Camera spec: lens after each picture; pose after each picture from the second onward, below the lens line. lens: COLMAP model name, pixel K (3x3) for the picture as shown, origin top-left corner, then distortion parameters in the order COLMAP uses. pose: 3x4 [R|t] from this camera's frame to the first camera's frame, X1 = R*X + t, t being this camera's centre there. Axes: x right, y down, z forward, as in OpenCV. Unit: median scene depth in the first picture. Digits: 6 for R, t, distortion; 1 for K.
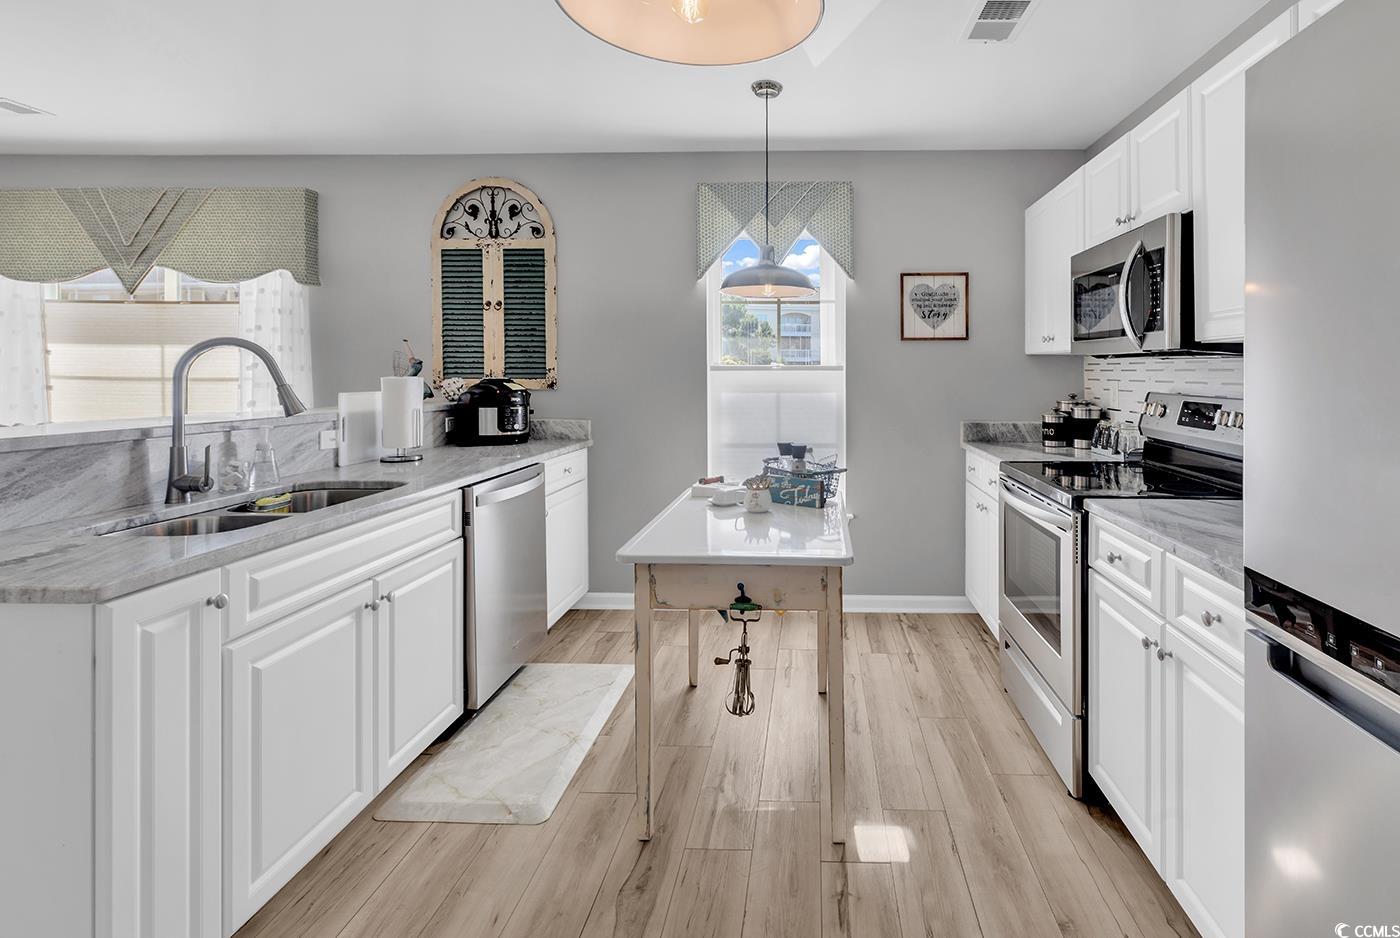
lens RADIAL K [[638.9, 0, 636.3], [0, 638.9, 373.6], [0, 0, 1]] dist [0.008577, -0.004957]
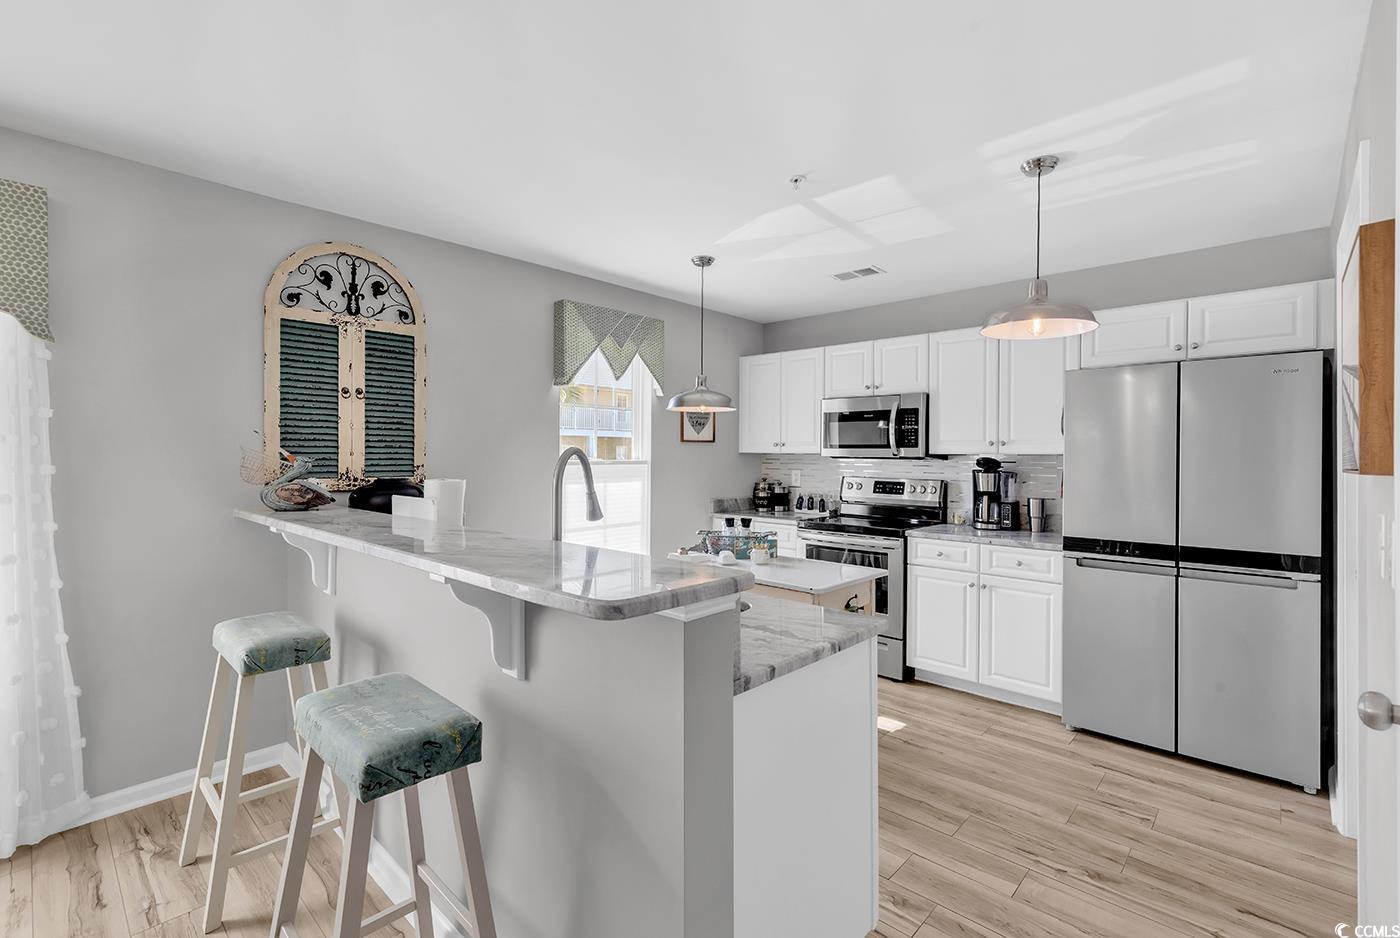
lens RADIAL K [[638.9, 0, 700.1], [0, 638.9, 465.6], [0, 0, 1]] dist [0.008577, -0.004957]
pose [[0.655364, -0.011423, 0.755227, -0.571895], [0.004303, 0.999926, 0.011391, -0.016537], [-0.755301, -0.004215, 0.655364, 0.077379]]
